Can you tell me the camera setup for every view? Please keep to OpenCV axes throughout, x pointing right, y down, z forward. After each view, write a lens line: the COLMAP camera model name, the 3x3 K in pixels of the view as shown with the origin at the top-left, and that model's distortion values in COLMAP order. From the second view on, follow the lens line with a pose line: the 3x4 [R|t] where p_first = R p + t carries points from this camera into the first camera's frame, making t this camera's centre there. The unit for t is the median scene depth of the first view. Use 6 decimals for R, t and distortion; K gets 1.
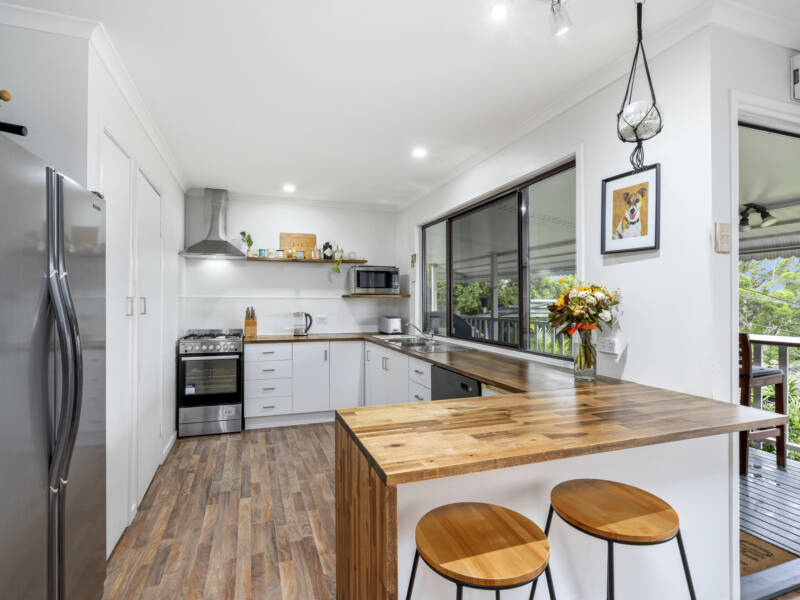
lens RADIAL K [[415.7, 0, 401.2], [0, 415.7, 295.7], [0, 0, 1]] dist [-0.002013, 0.000278]
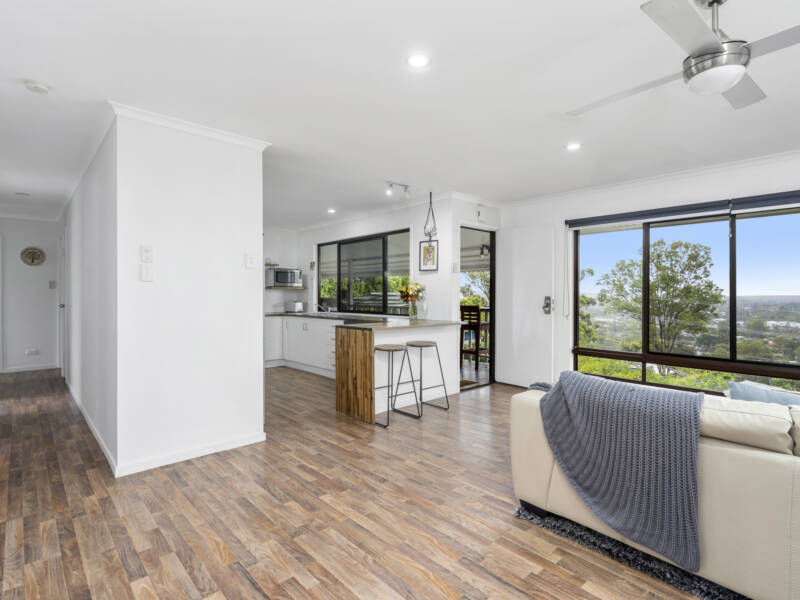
lens RADIAL K [[415.7, 0, 401.2], [0, 415.7, 295.7], [0, 0, 1]] dist [-0.002013, 0.000278]
pose [[0.917994, -0.000184, 0.396594, -0.558222], [-0.004296, 0.999937, 0.010407, 0.023172], [-0.396570, -0.011258, 0.917935, -1.149447]]
